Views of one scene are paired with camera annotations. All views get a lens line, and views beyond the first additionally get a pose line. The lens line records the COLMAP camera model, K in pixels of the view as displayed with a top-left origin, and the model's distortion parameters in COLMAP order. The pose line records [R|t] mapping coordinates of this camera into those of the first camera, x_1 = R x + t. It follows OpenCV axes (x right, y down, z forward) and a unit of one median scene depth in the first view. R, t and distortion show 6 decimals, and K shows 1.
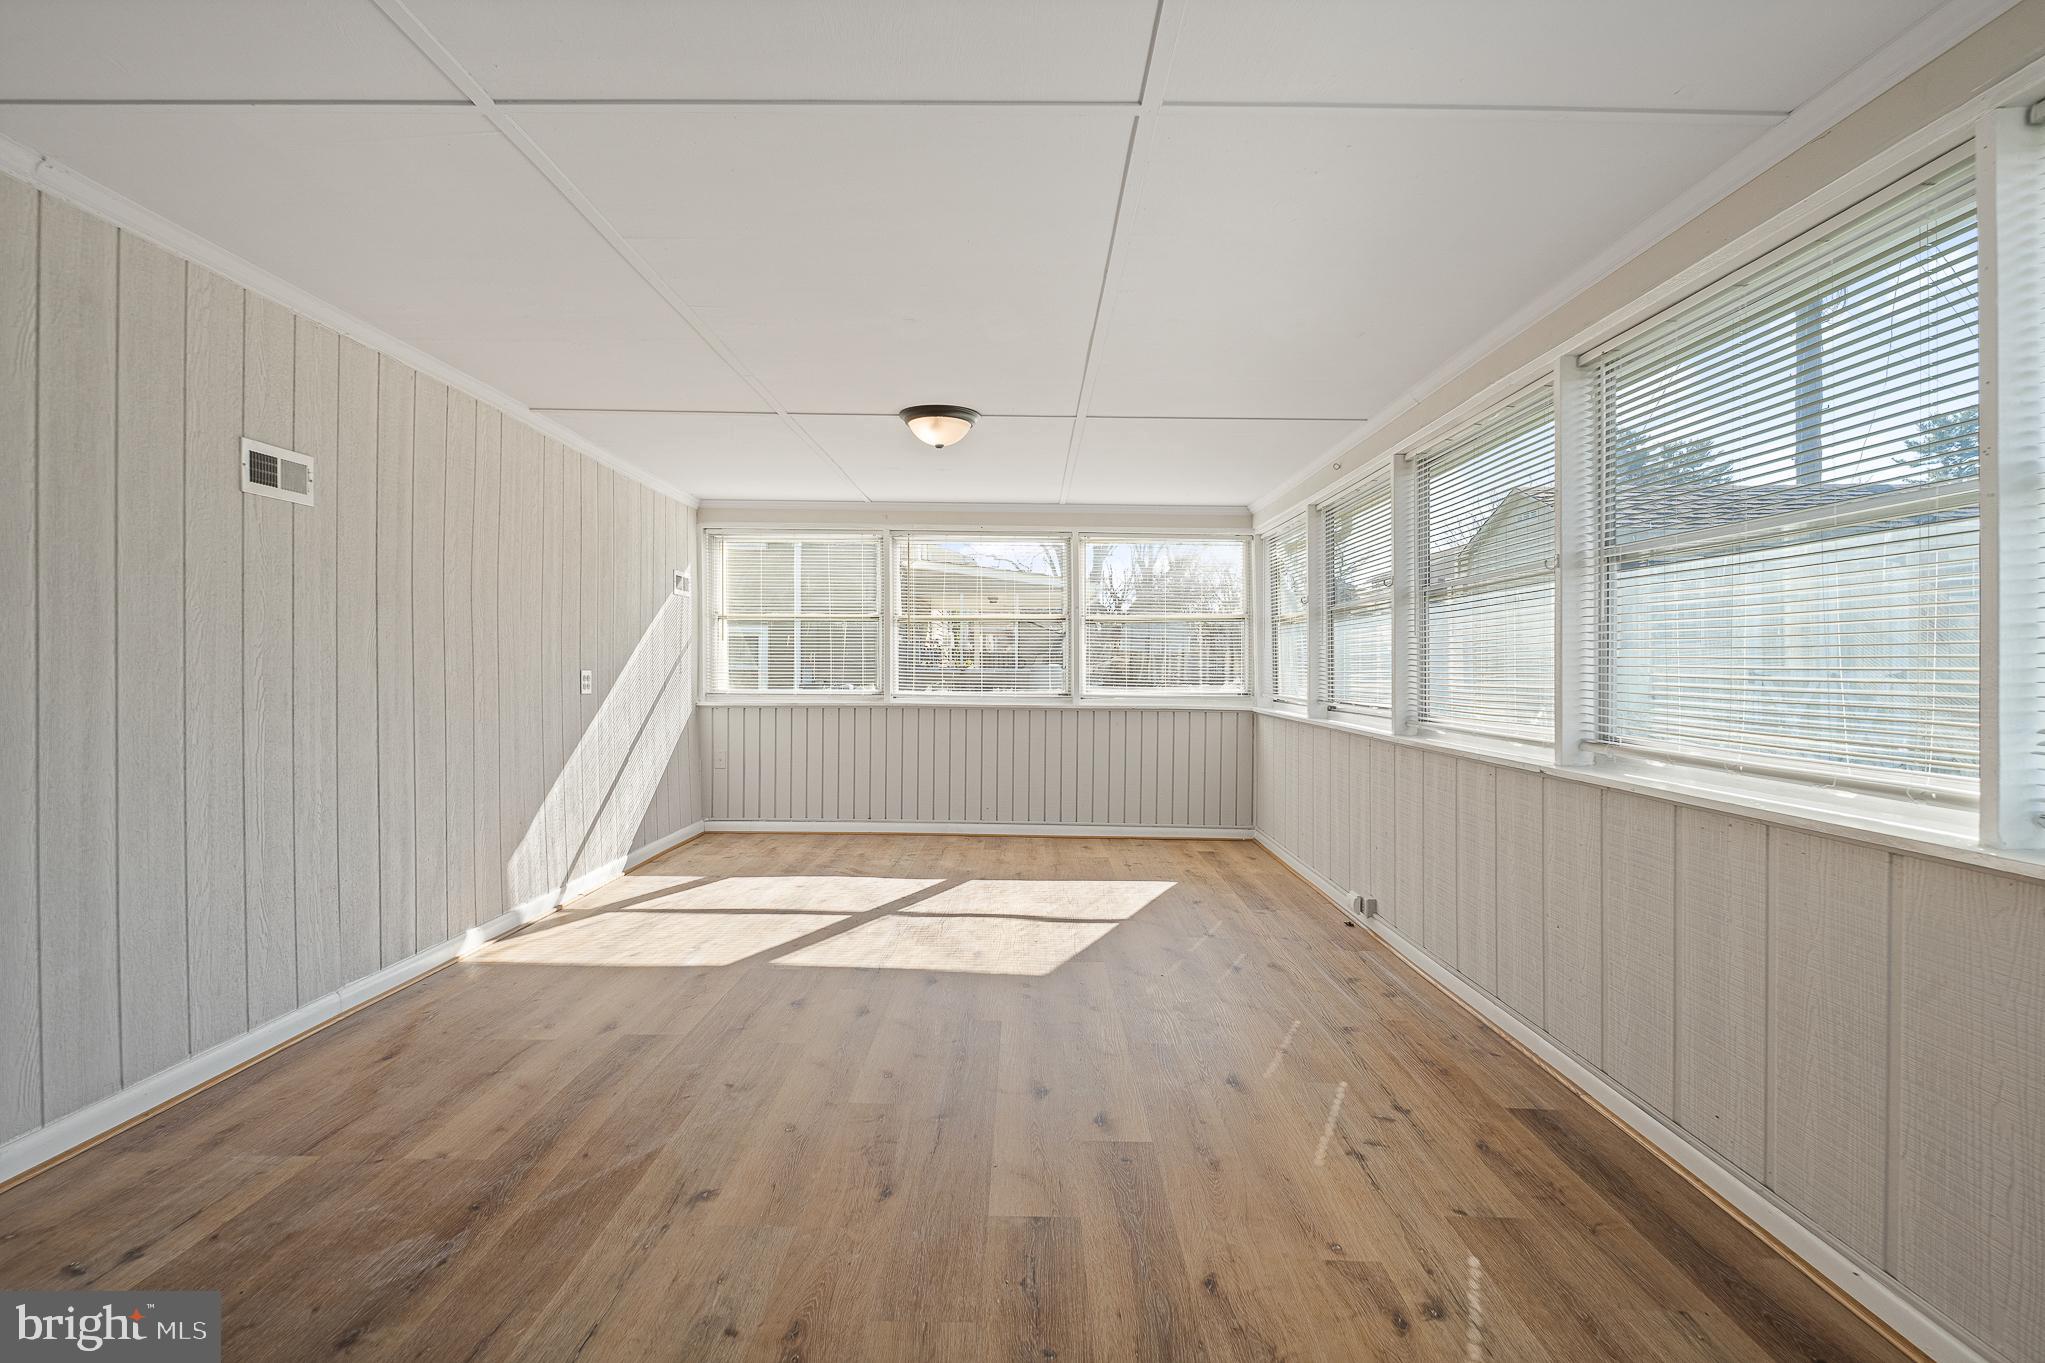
lens RADIAL K [[1103.7, 0, 1020.5], [0, 1103.7, 676.4], [0, 0, 1]] dist [0.002972, -0.009226]
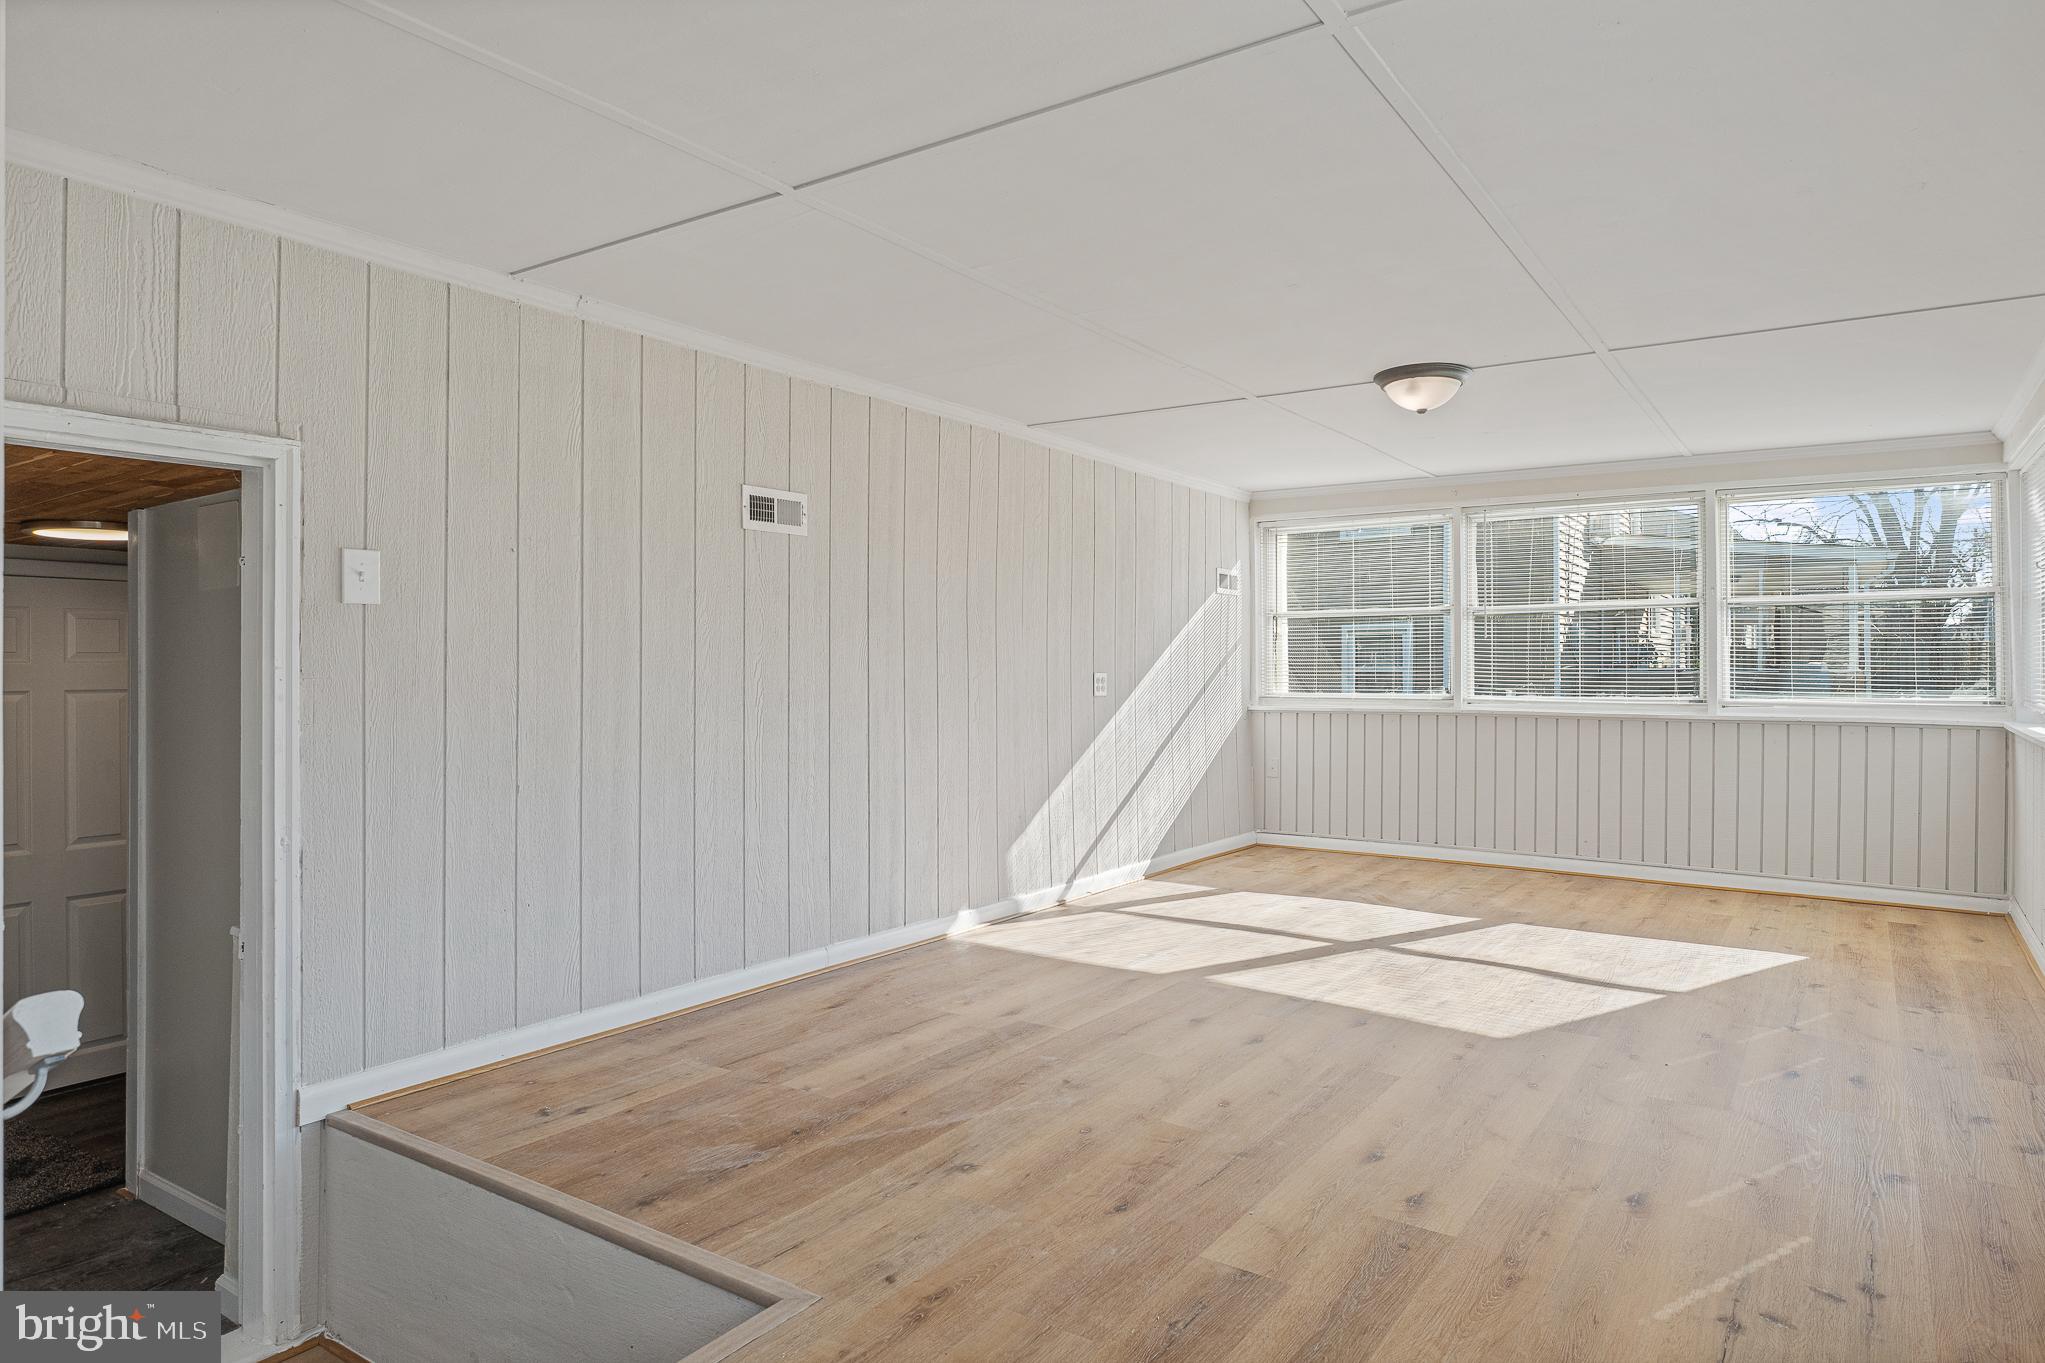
lens RADIAL K [[1224.0, 0, 1006.1], [0, 1224.0, 666.3], [0, 0, 1]] dist [0.020858, -0.012674]
pose [[0.825155, -0.008288, -0.564846, 0.289412], [0.001769, 0.999925, -0.012089, 0.003301], [0.564904, 0.008976, 0.825108, 0.033785]]
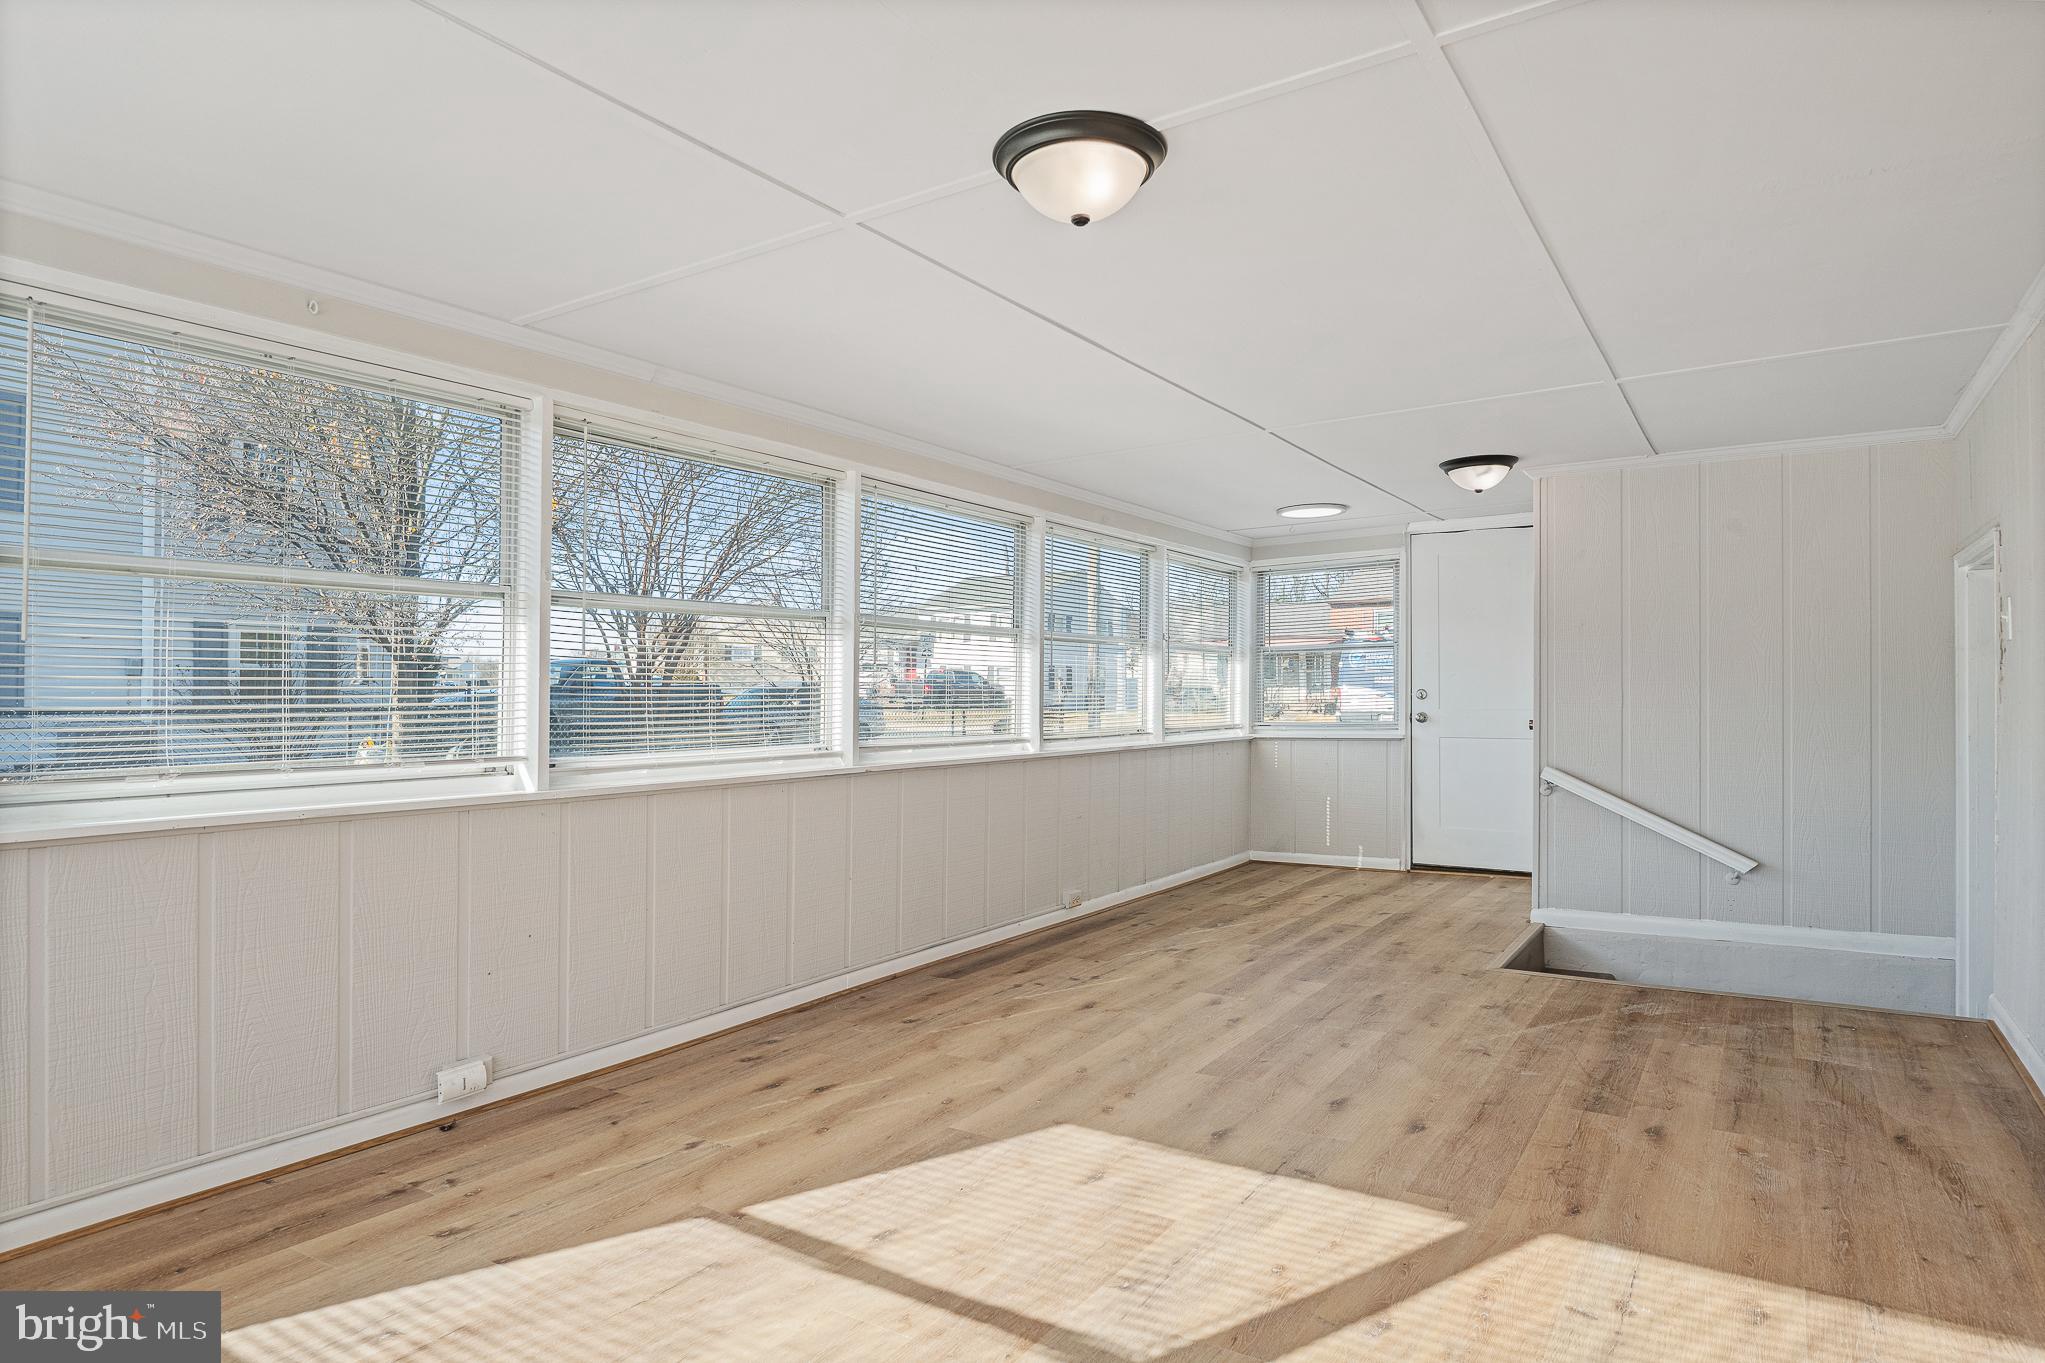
lens RADIAL K [[1224.0, 0, 1018.5], [0, 1224.0, 684.1], [0, 0, 1]] dist [0.020858, -0.012674]
pose [[-0.851441, 0.000515, 0.524450, -0.461299], [0.003267, 0.999985, 0.004323, -0.023930], [-0.524440, 0.005394, -0.851430, 2.080470]]
